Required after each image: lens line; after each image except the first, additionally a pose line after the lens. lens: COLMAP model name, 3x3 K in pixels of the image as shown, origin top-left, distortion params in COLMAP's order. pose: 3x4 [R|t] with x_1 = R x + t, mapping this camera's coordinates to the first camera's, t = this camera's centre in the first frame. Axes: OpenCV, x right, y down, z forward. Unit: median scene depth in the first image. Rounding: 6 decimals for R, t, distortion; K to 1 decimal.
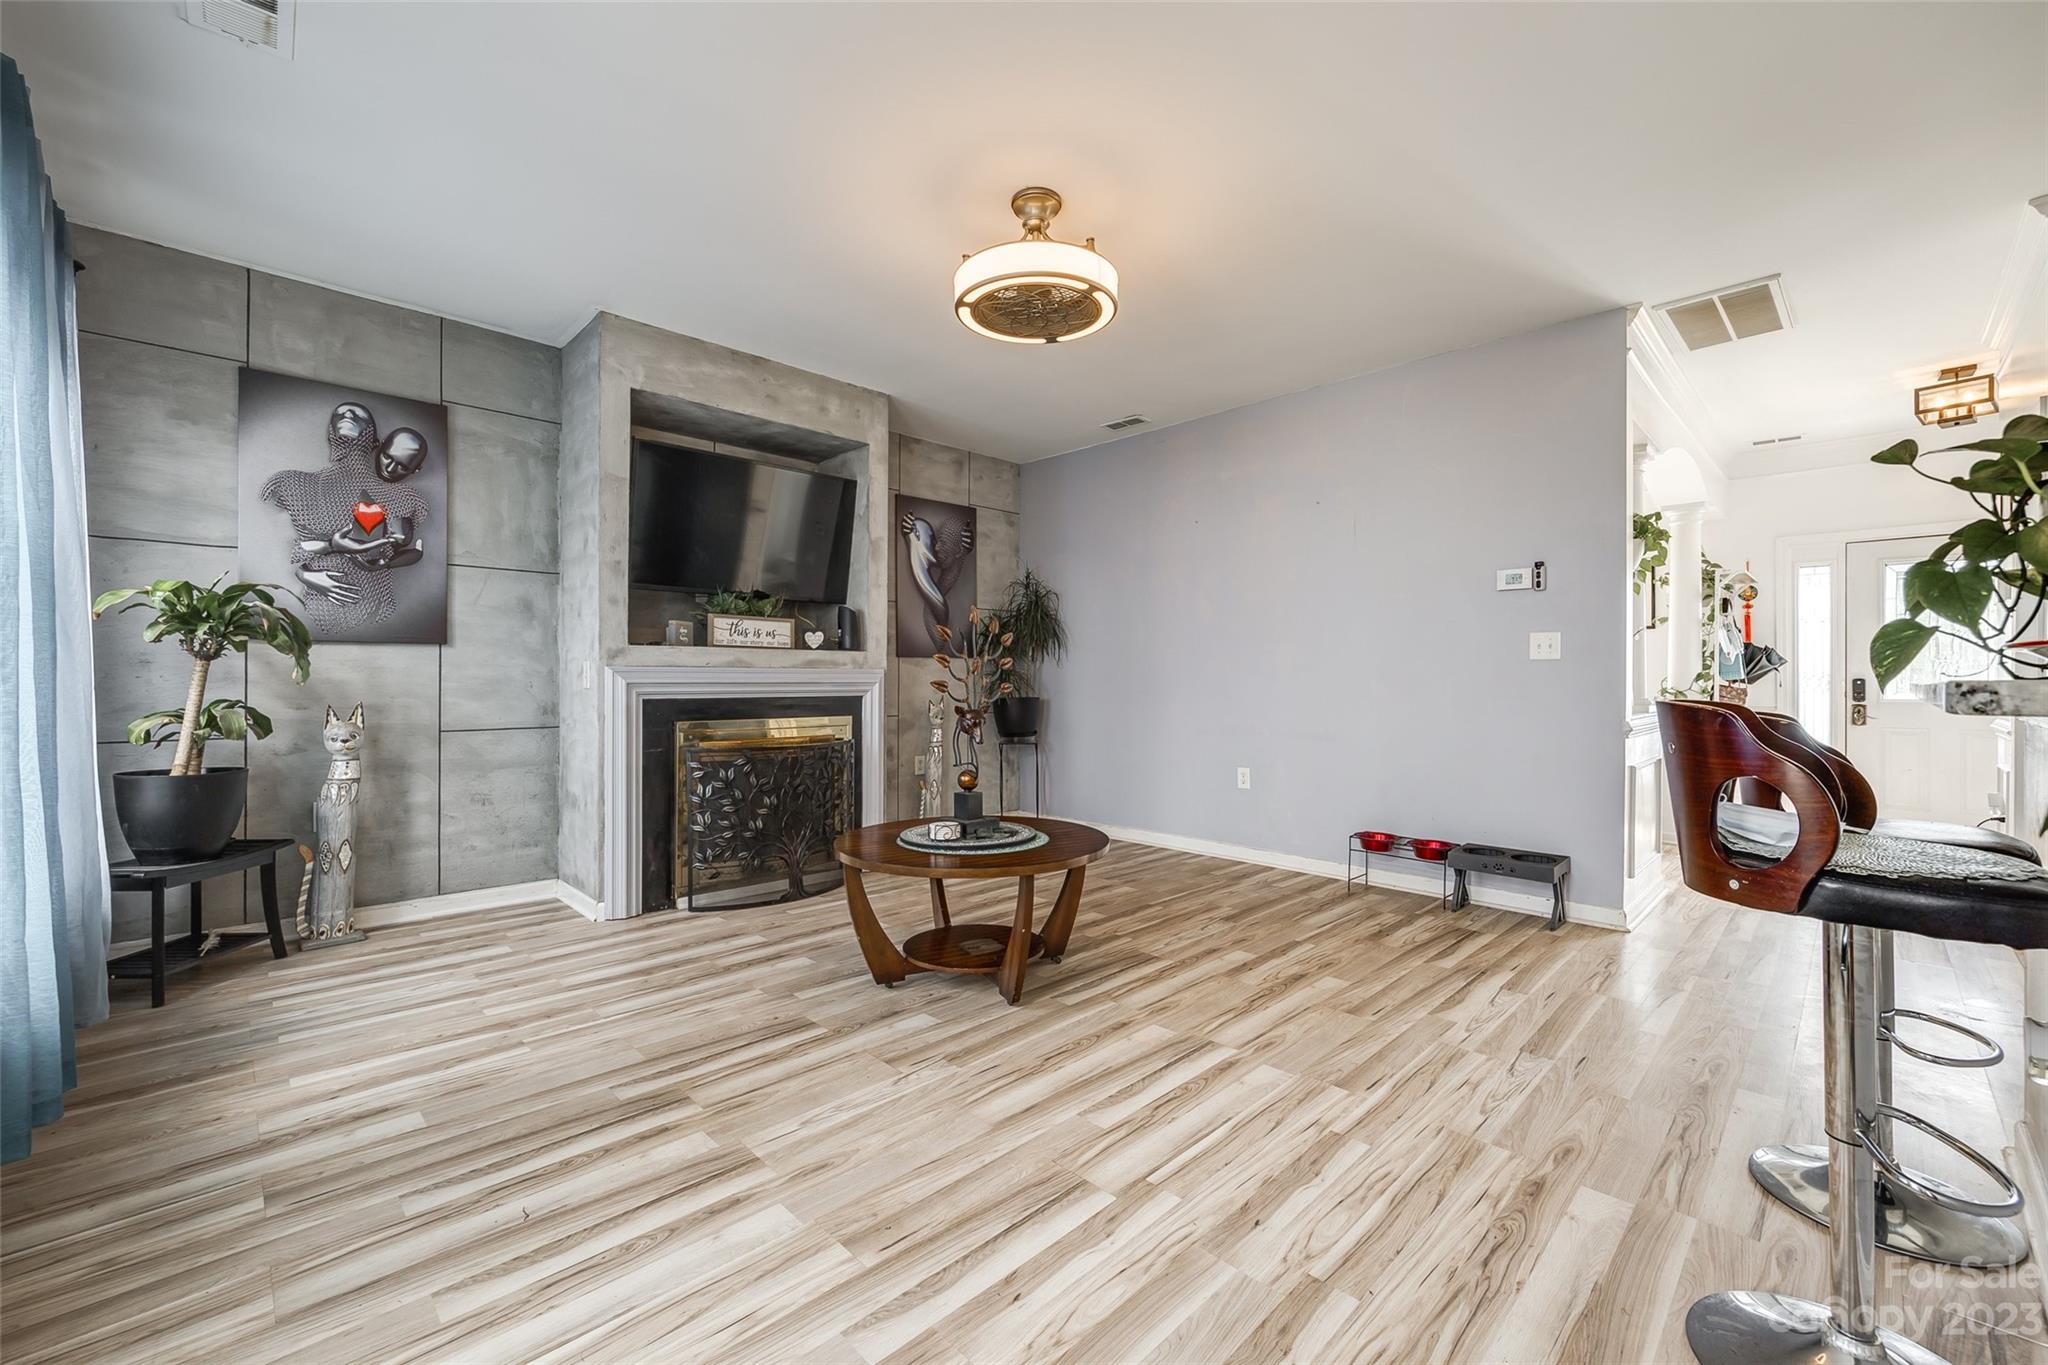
lens RADIAL K [[832.2, 0, 1032.5], [0, 832.2, 685.4], [0, 0, 1]] dist [-0.001031, -0.000942]
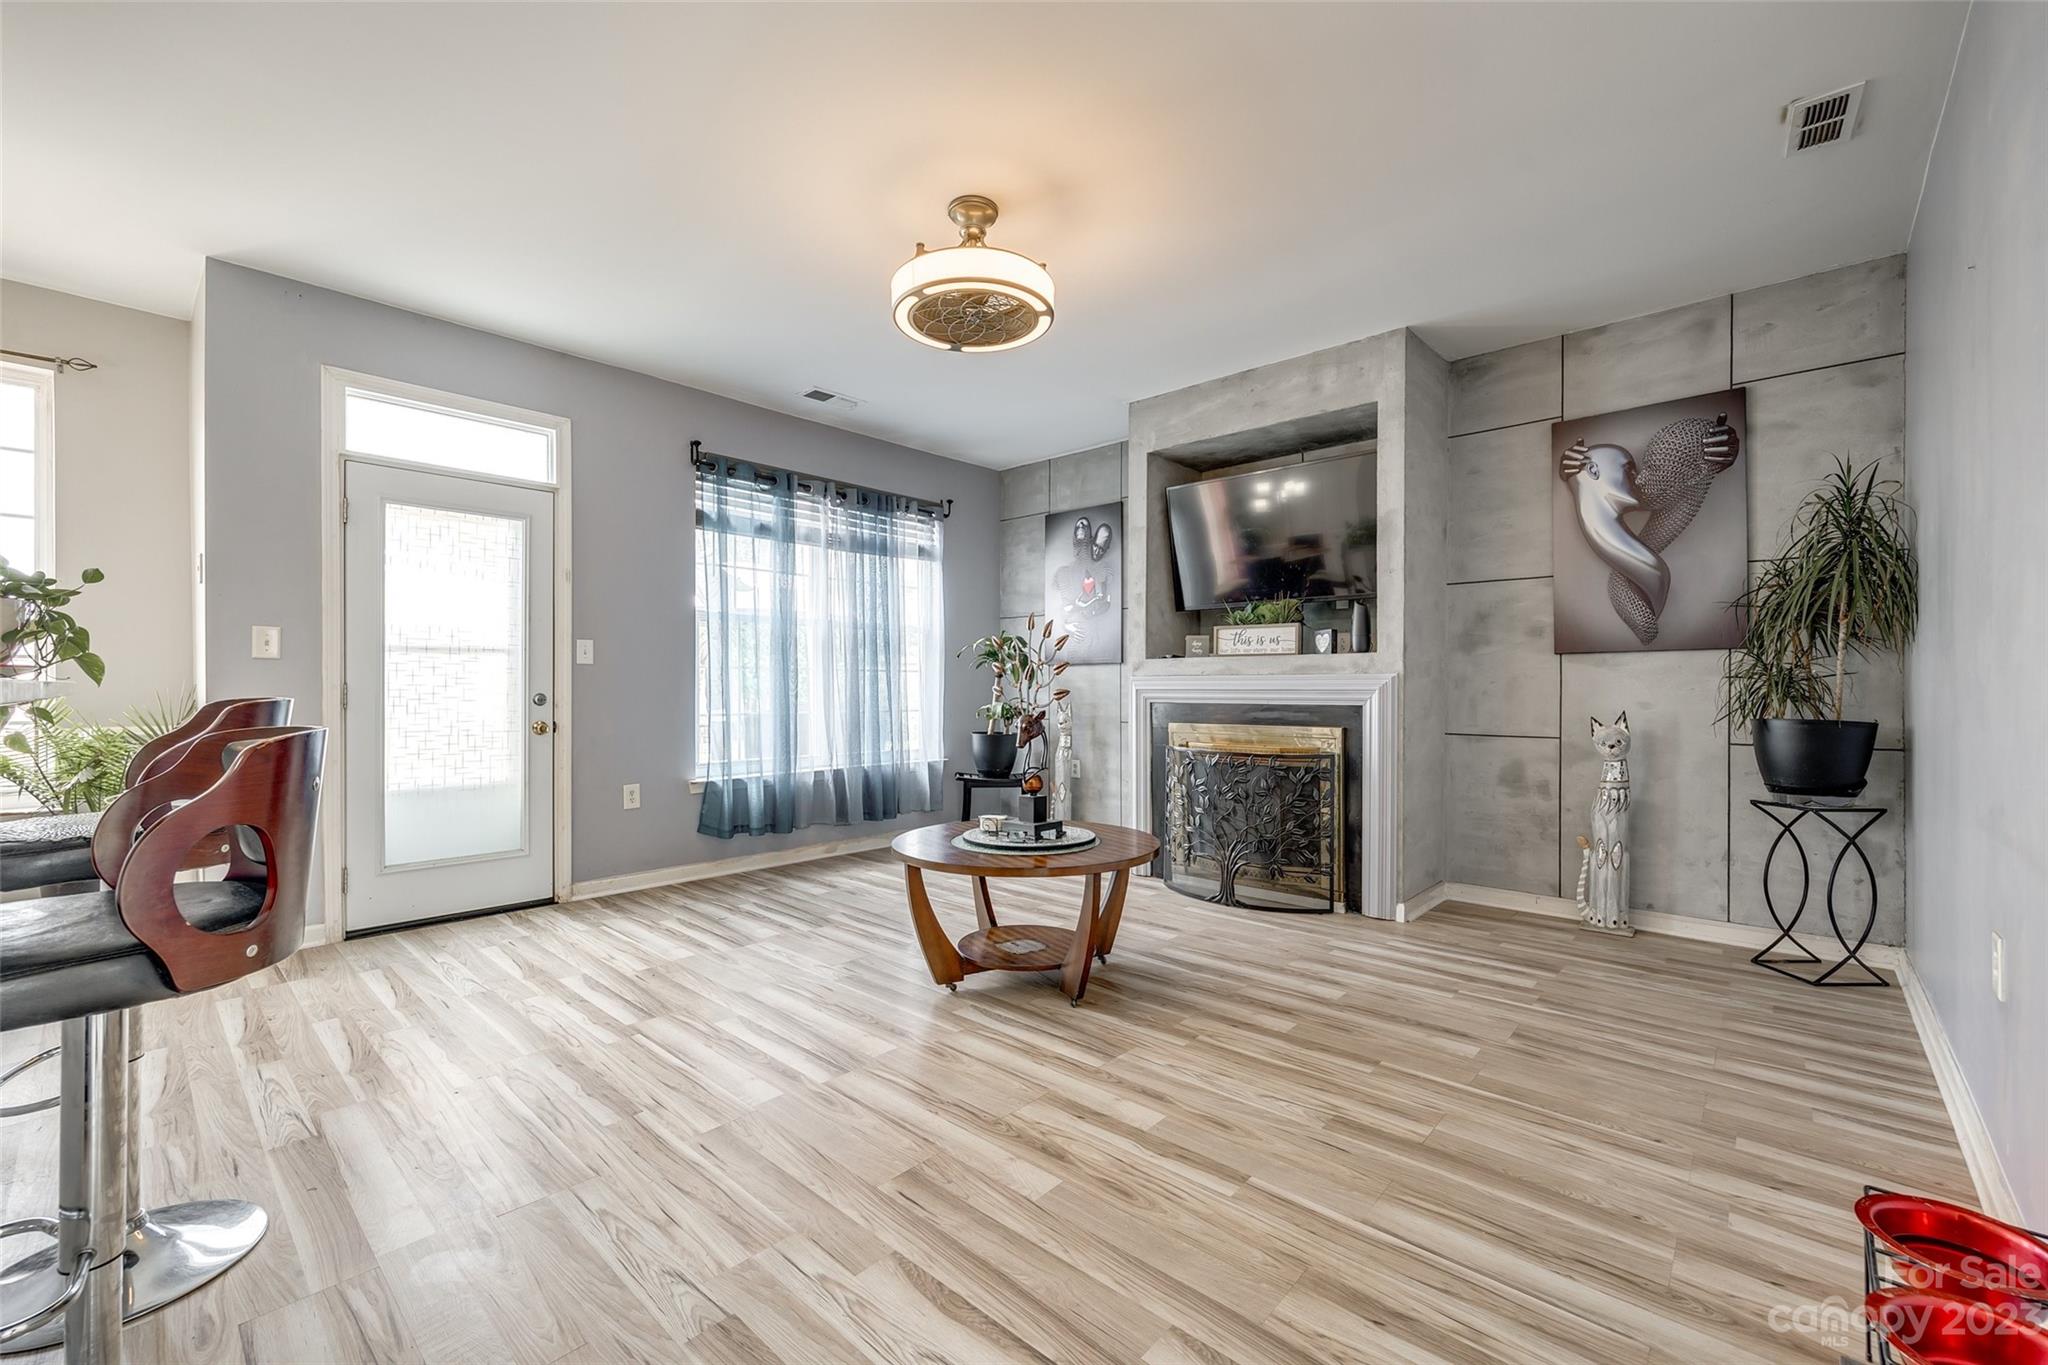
lens RADIAL K [[832.2, 0, 1028.9], [0, 832.2, 699.1], [0, 0, 1]] dist [-0.001031, -0.000942]
pose [[0.053558, 0.012365, -0.998488, 0.824057], [-0.007897, 0.999897, 0.011959, -0.001915], [0.998534, 0.007244, 0.053650, 0.822021]]
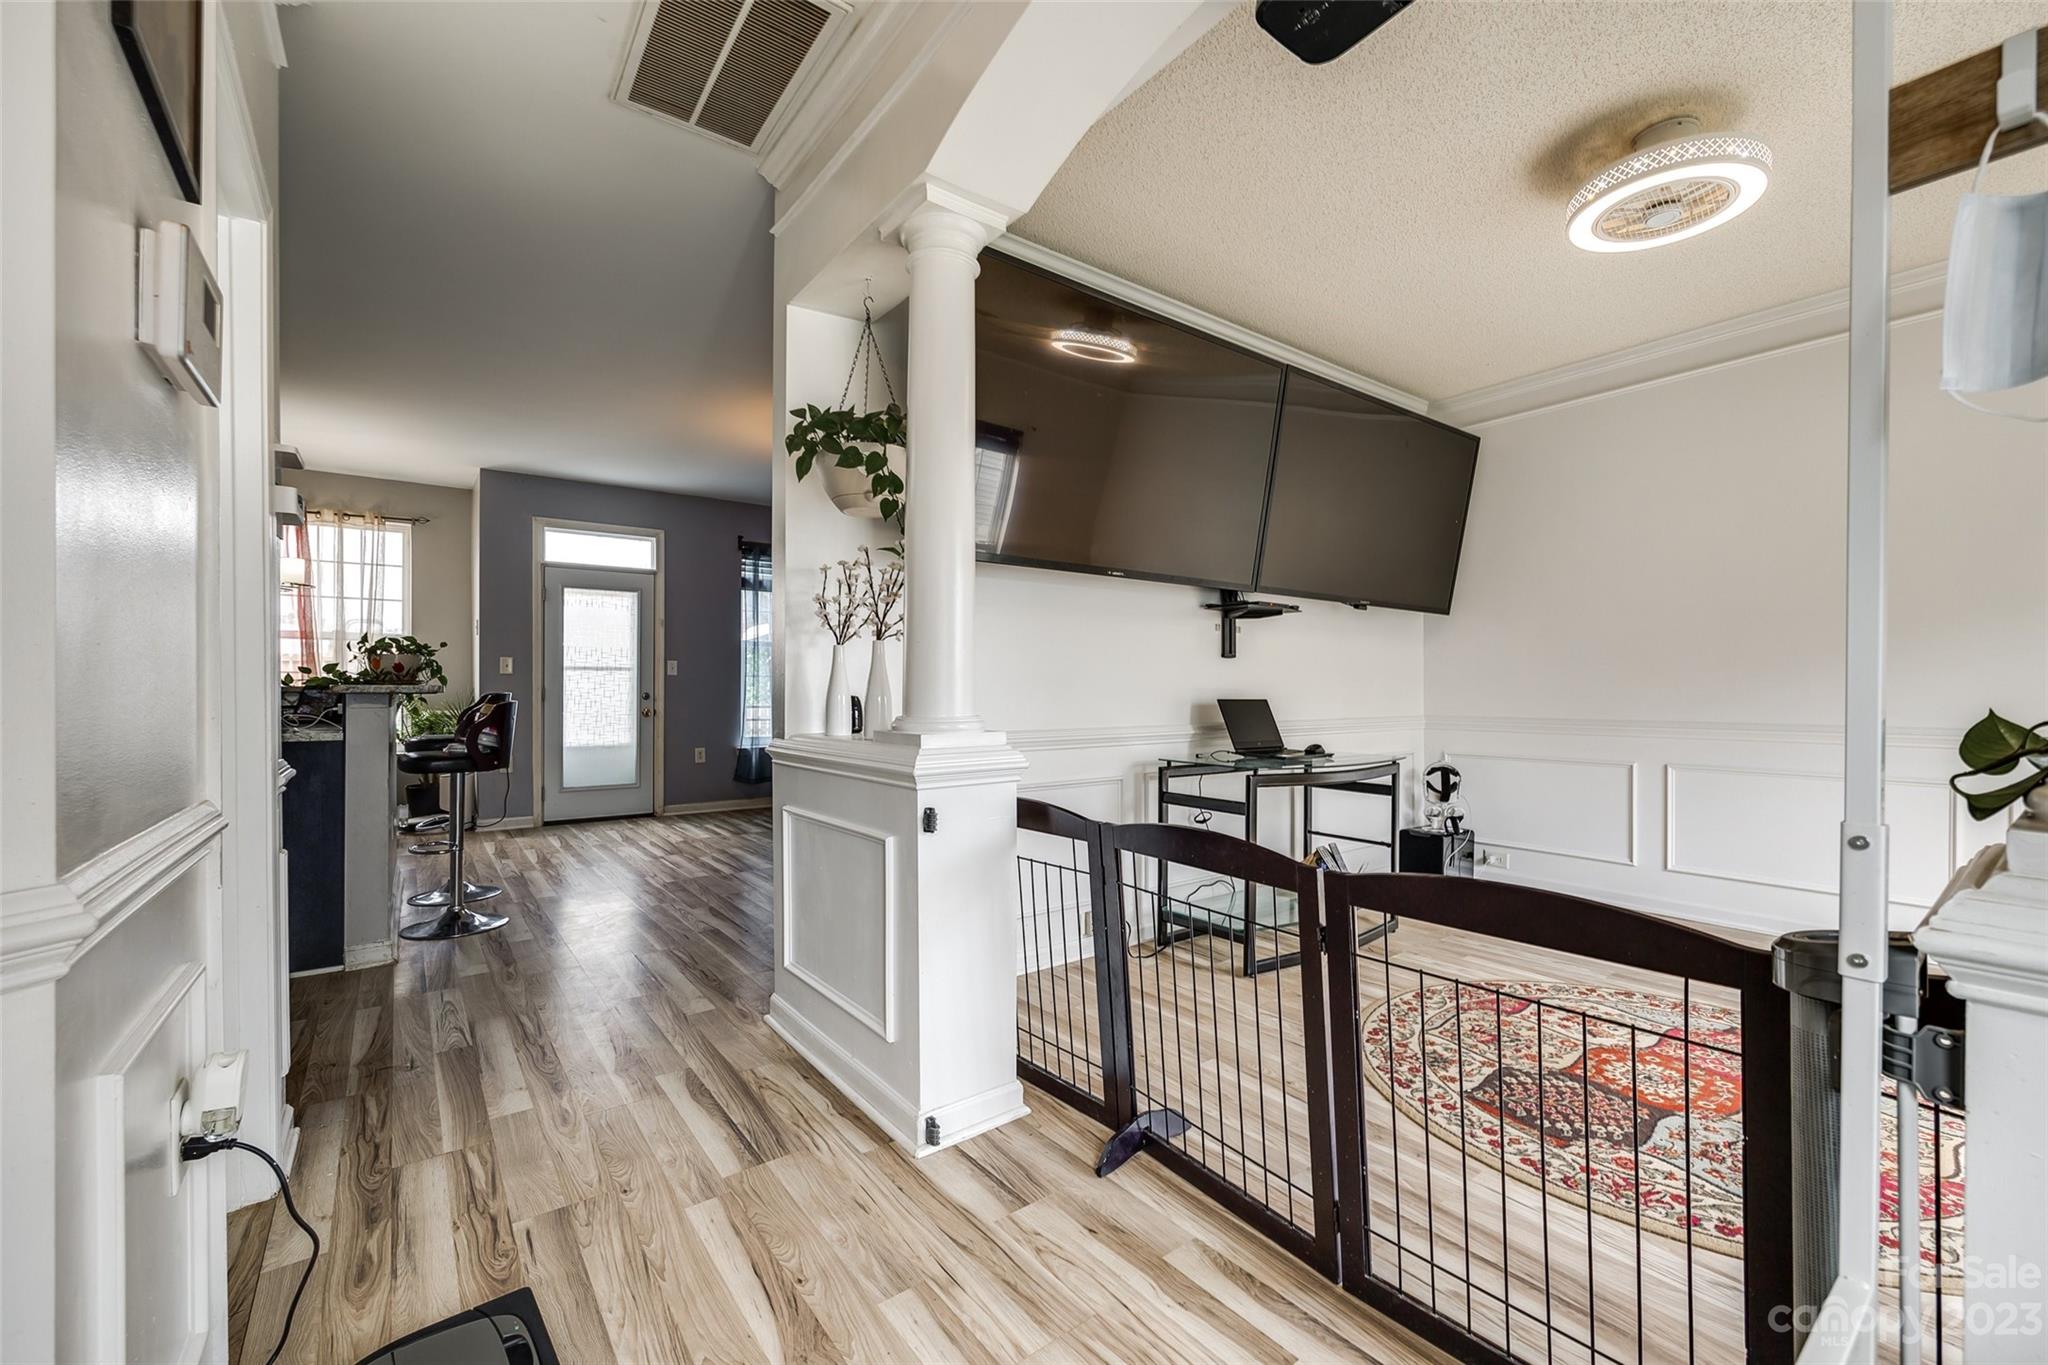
lens RADIAL K [[832.2, 0, 1027.1], [0, 832.2, 699.8], [0, 0, 1]] dist [-0.001031, -0.000942]
pose [[-0.138213, 0.009129, -0.990360, 1.467603], [-0.006578, 0.999927, 0.010135, -0.000011], [0.990381, 0.007915, -0.138143, 1.376690]]
